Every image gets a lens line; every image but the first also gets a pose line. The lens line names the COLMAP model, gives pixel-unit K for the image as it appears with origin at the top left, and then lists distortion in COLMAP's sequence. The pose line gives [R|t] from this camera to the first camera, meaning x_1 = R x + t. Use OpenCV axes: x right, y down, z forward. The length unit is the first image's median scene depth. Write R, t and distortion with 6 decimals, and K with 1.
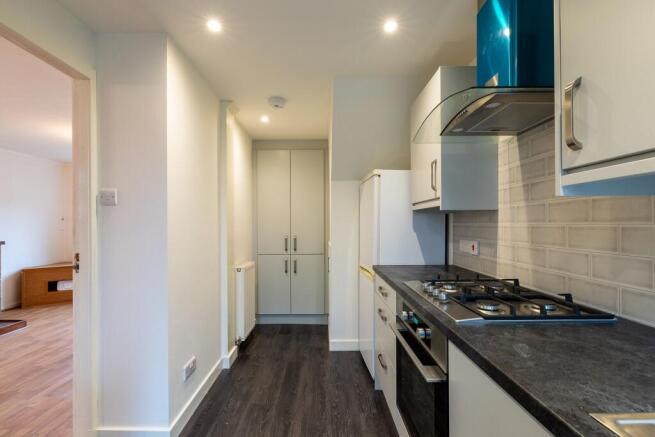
lens RADIAL K [[281.9, 0, 324.4], [0, 281.9, 225.1], [0, 0, 1]] dist [0.001351, 0.000216]
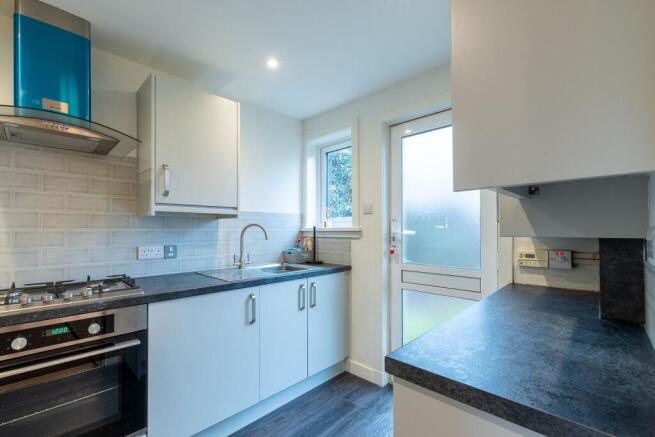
lens RADIAL K [[289.0, 0, 328.2], [0, 289.0, 227.7], [0, 0, 1]] dist [-0.001751, 0.000156]
pose [[-0.711999, 0.008365, 0.702130, -0.734681], [0.004854, 0.999964, -0.006991, 0.002807], [-0.702163, -0.001570, -0.712014, 0.777306]]
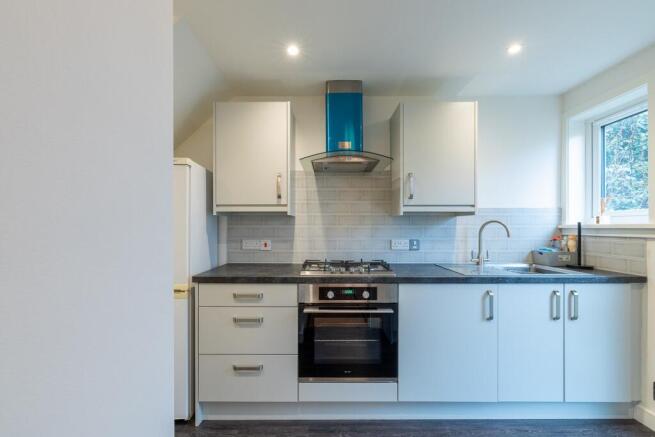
lens RADIAL K [[285.1, 0, 323.1], [0, 285.1, 228.0], [0, 0, 1]] dist [-0.000702, 0.000097]
pose [[0.020377, -0.002707, 0.999789, -0.850783], [0.002783, 0.999993, 0.002651, 0.002175], [-0.999788, 0.002729, 0.020385, 0.808471]]
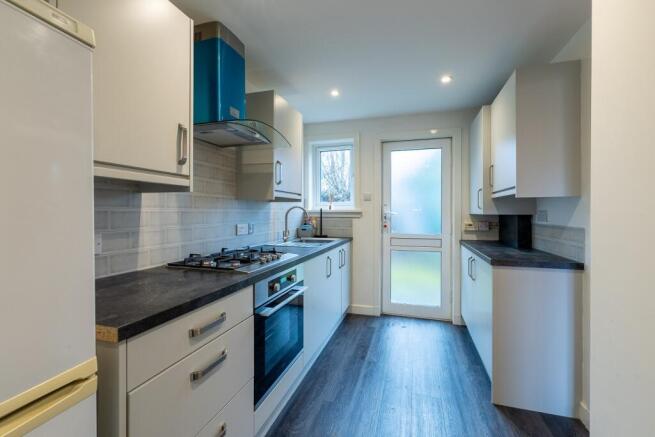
lens RADIAL K [[286.9, 0, 328.4], [0, 286.9, 216.2], [0, 0, 1]] dist [-0.001560, 0.000098]
pose [[-0.953197, -0.003032, 0.302334, -0.225759], [0.001648, 0.999883, 0.015225, 0.006275], [-0.302345, 0.015010, -0.953080, 1.660402]]
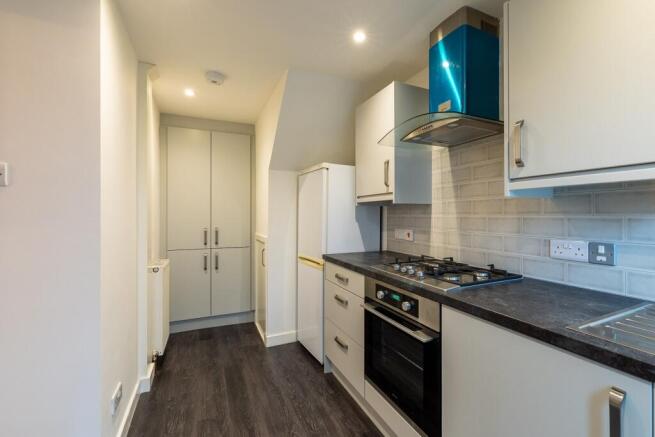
lens RADIAL K [[288.6, 0, 344.9], [0, 288.6, 215.6], [0, 0, 1]] dist [-0.001623, -0.000013]
pose [[0.901998, 0.003702, 0.431724, -0.285988], [-0.002752, 0.999992, -0.002824, 0.001792], [-0.431731, 0.001359, 0.902001, 0.002623]]
